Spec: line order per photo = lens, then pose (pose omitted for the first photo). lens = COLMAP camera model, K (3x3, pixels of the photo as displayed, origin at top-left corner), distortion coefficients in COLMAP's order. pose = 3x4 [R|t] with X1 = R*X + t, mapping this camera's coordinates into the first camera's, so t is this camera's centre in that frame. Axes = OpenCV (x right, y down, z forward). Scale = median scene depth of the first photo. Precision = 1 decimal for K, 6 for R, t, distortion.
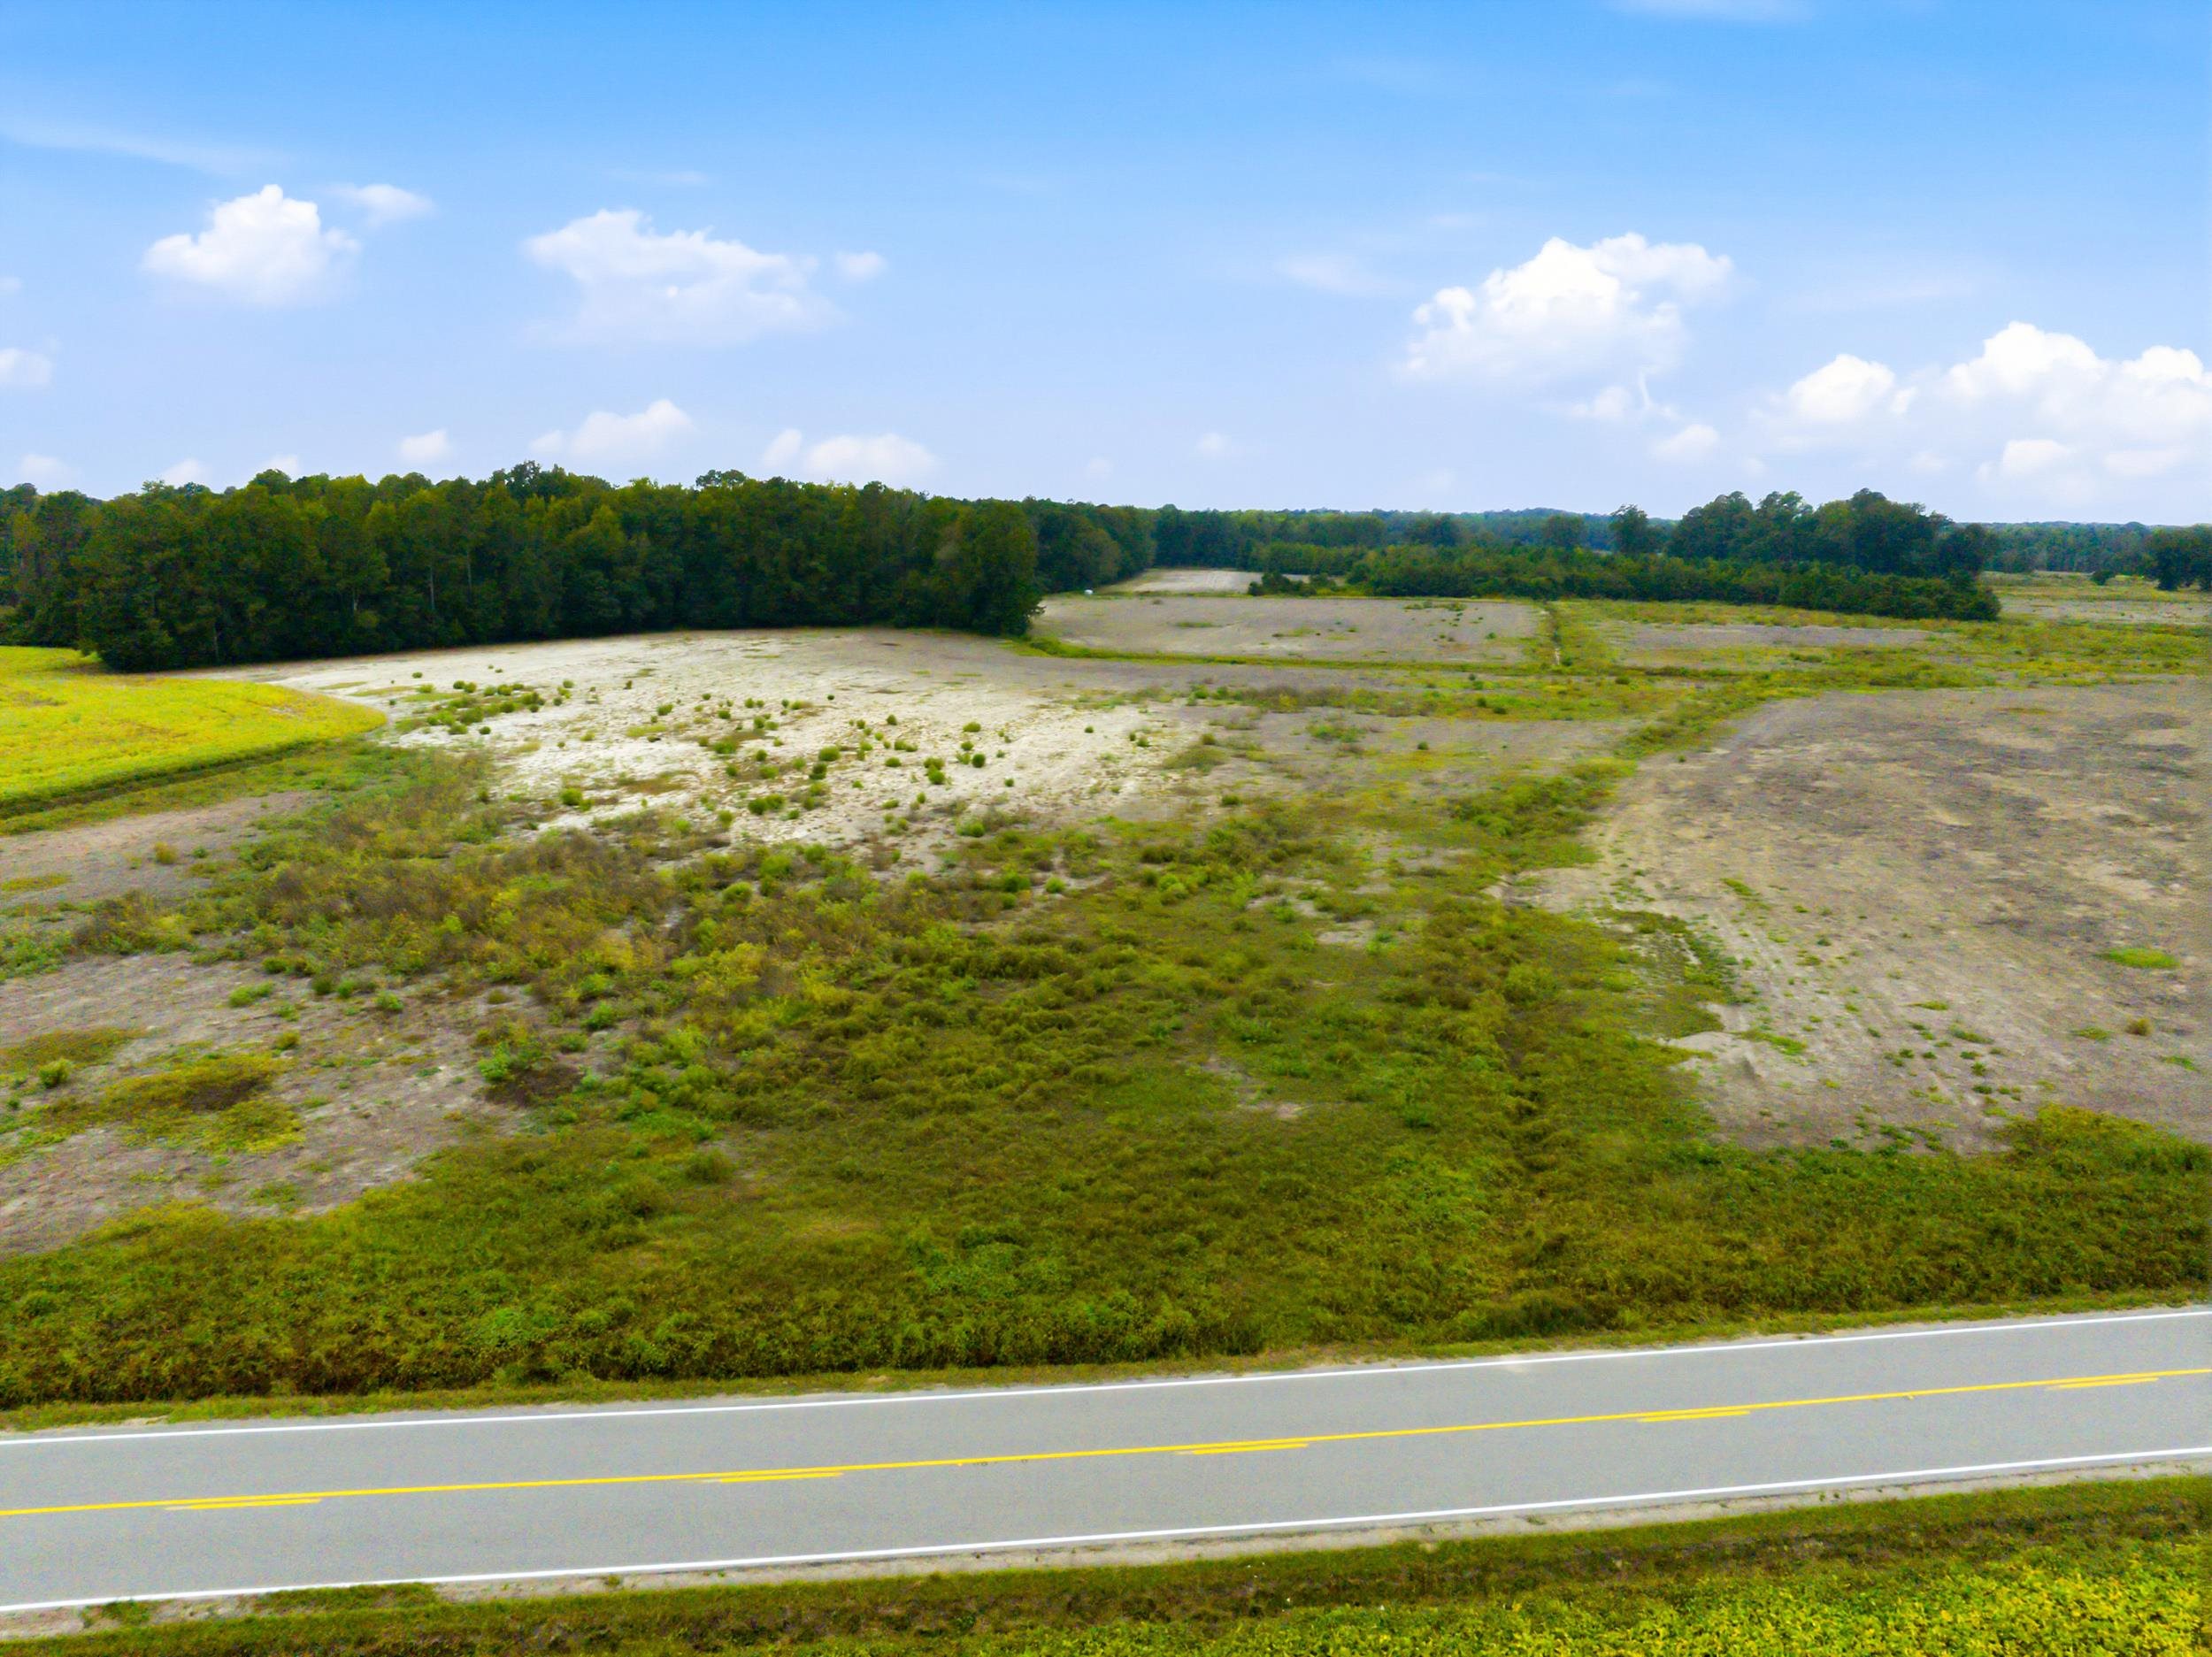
lens RADIAL K [[1547.1, 0, 1104.7], [0, 1547.1, 830.2], [0, 0, 1]] dist [-0.036140, -0.002421]
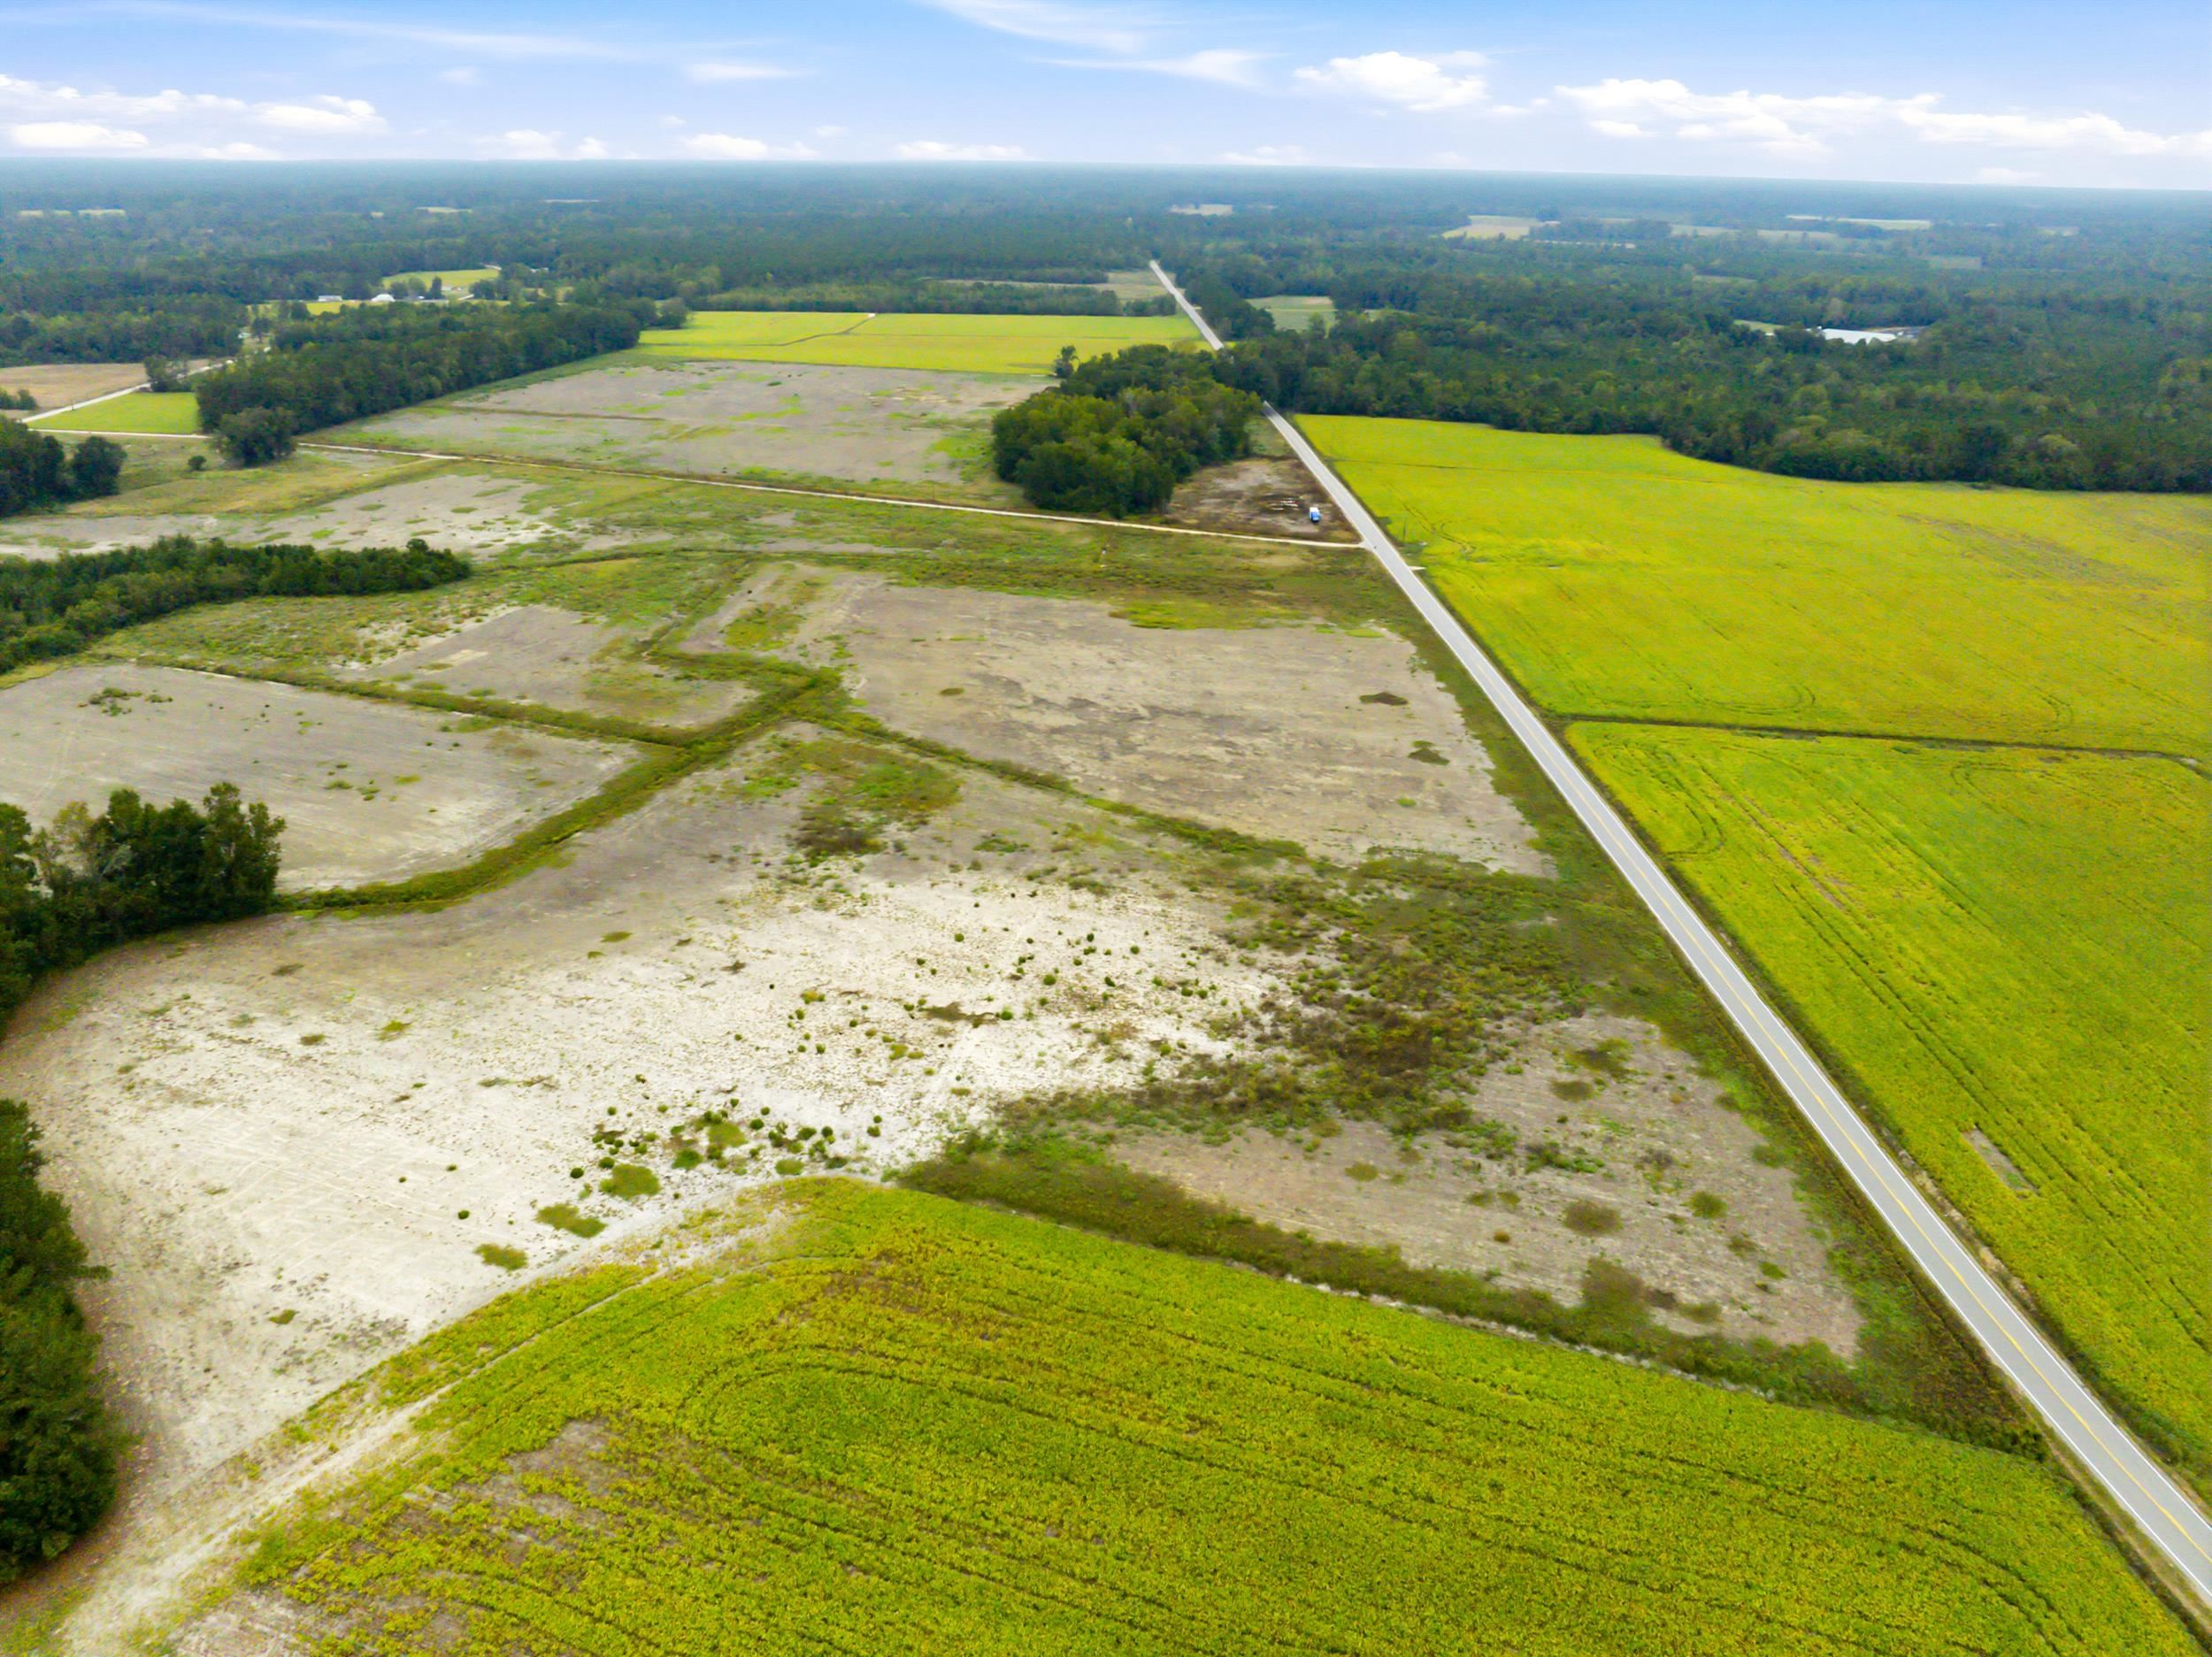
lens RADIAL K [[1547.1, 0, 1097.4], [0, 1547.1, 830.5], [0, 0, 1]] dist [-0.036140, -0.002421]
pose [[0.092632, -0.409825, 0.907449, -1.437468], [0.189562, 0.901957, 0.387995, -0.738473], [-0.977489, 0.136077, 0.161237, 0.568285]]
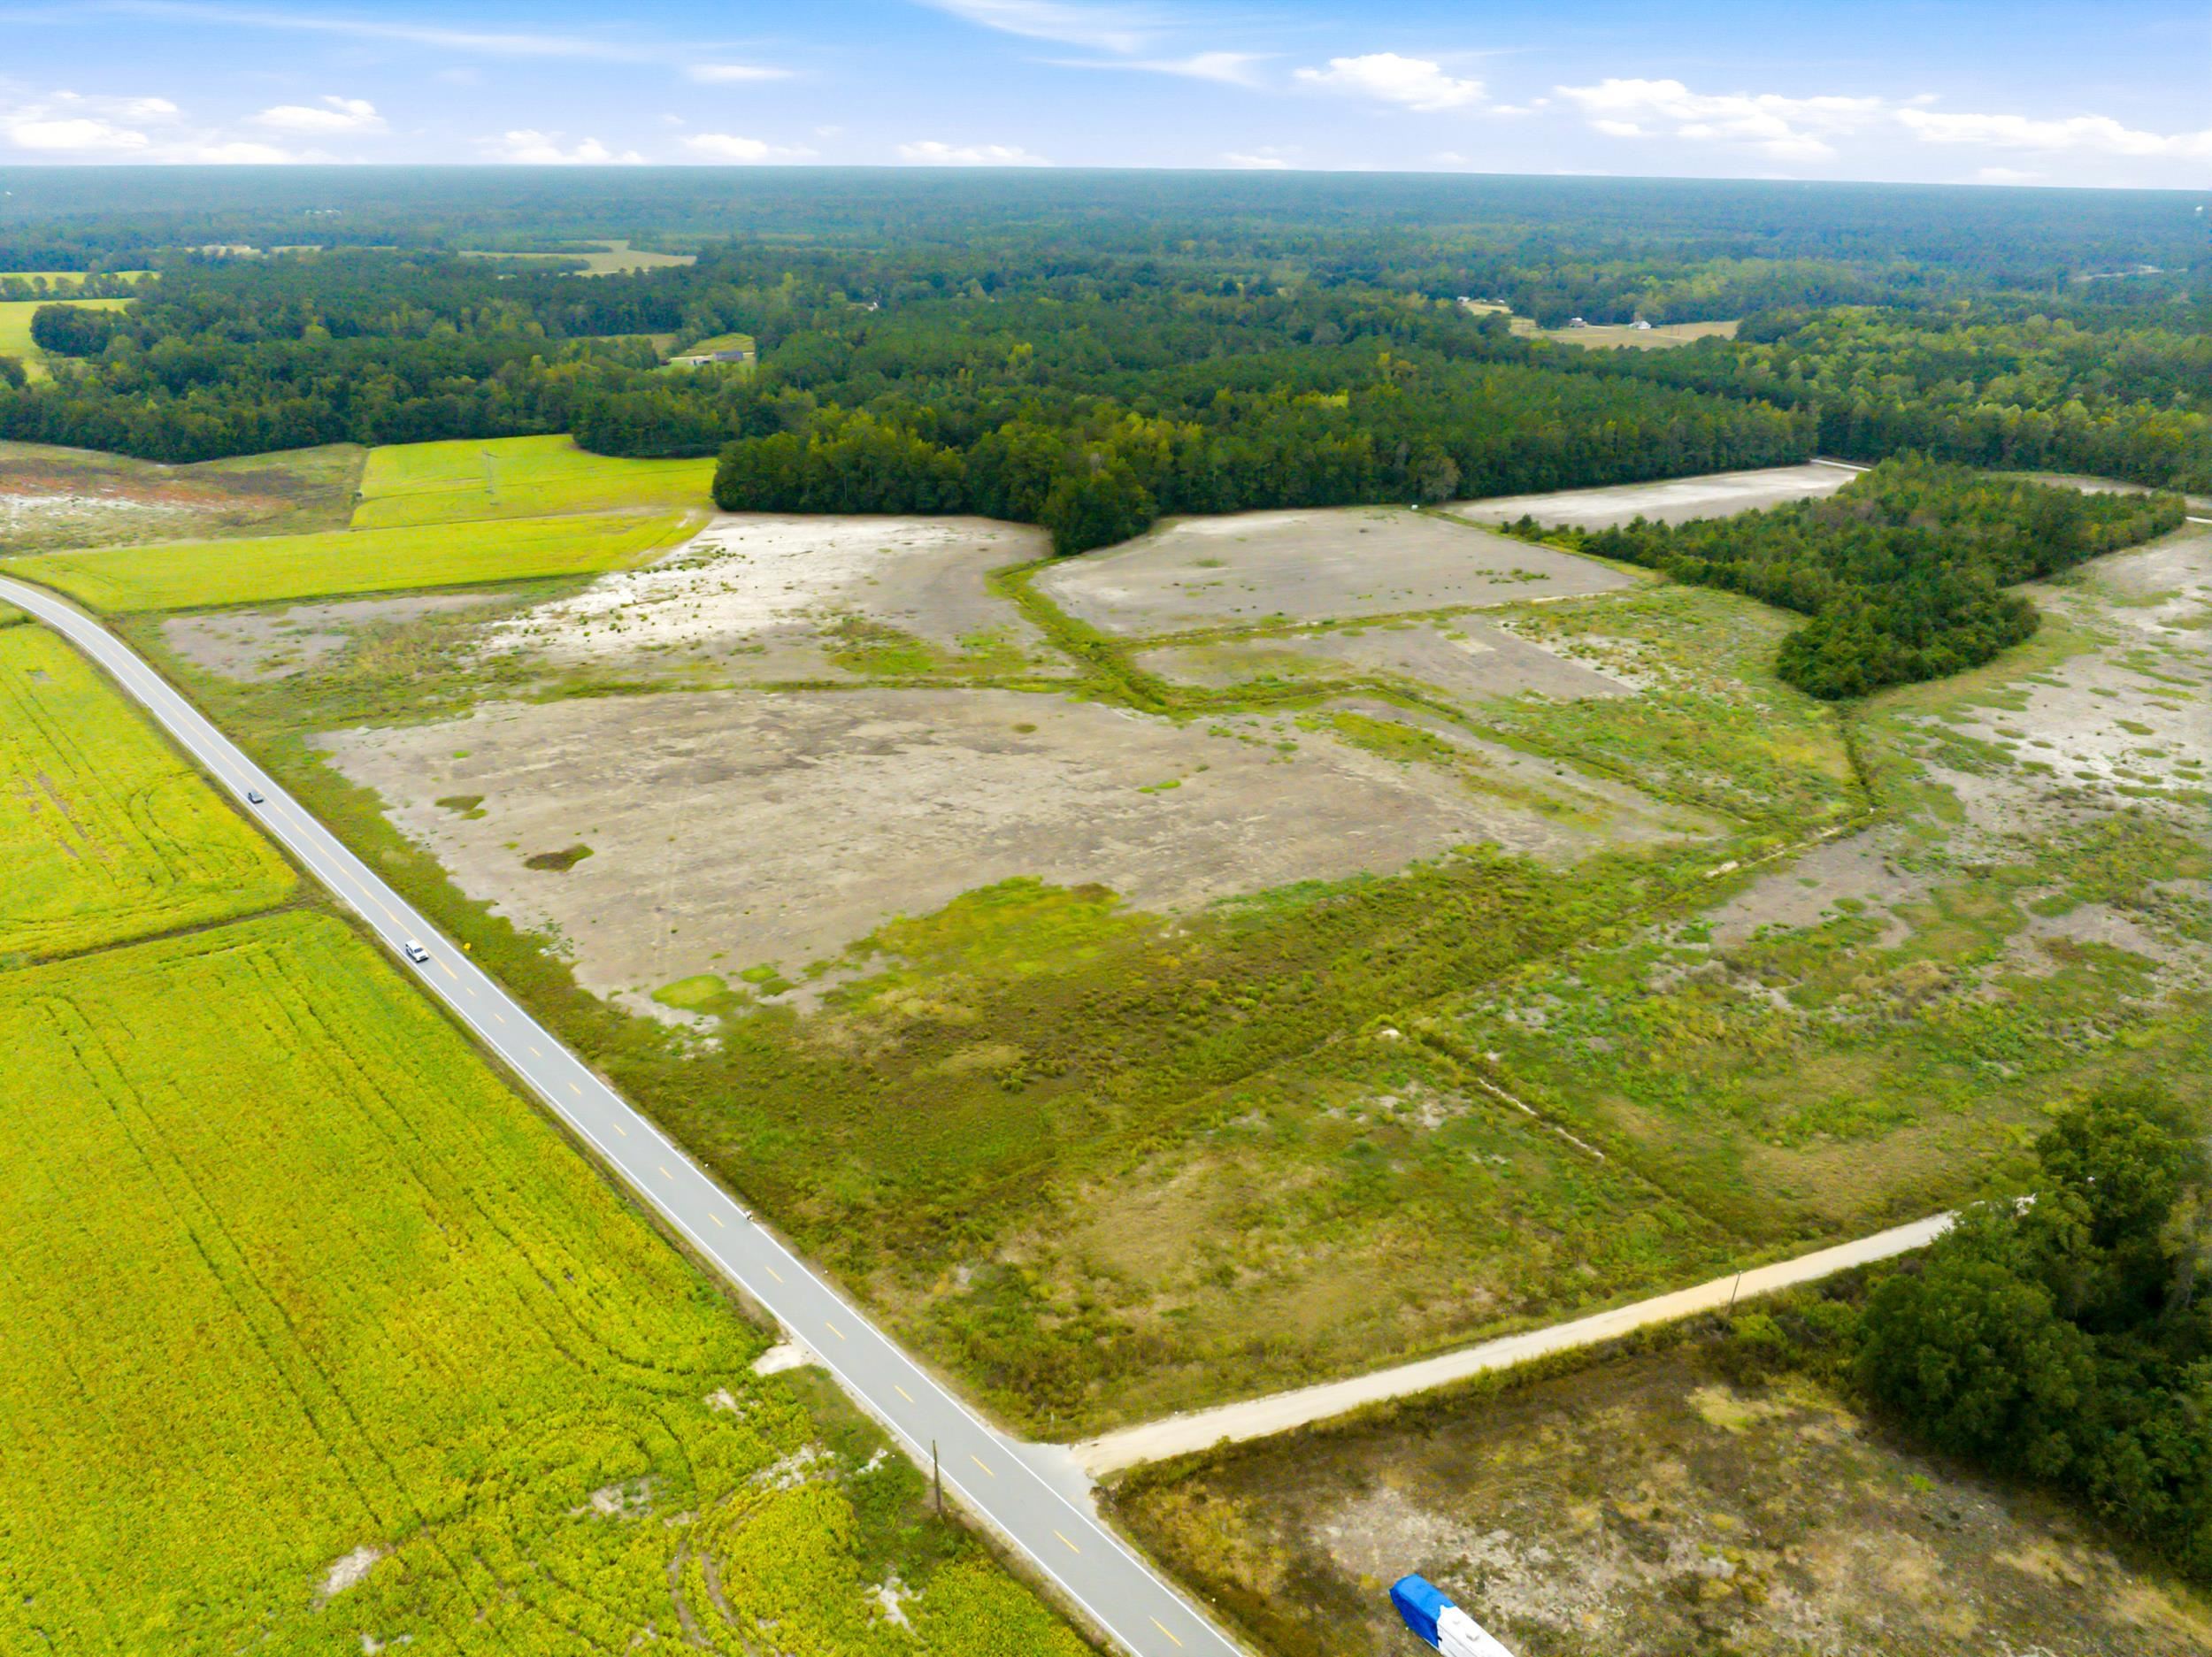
lens RADIAL K [[1547.1, 0, 1095.6], [0, 1547.1, 832.4], [0, 0, 1]] dist [-0.036140, -0.002421]
pose [[0.584889, 0.322099, -0.744417, 2.266191], [-0.167129, 0.945936, 0.277981, -0.534717], [0.793708, -0.038175, 0.607100, -0.043327]]
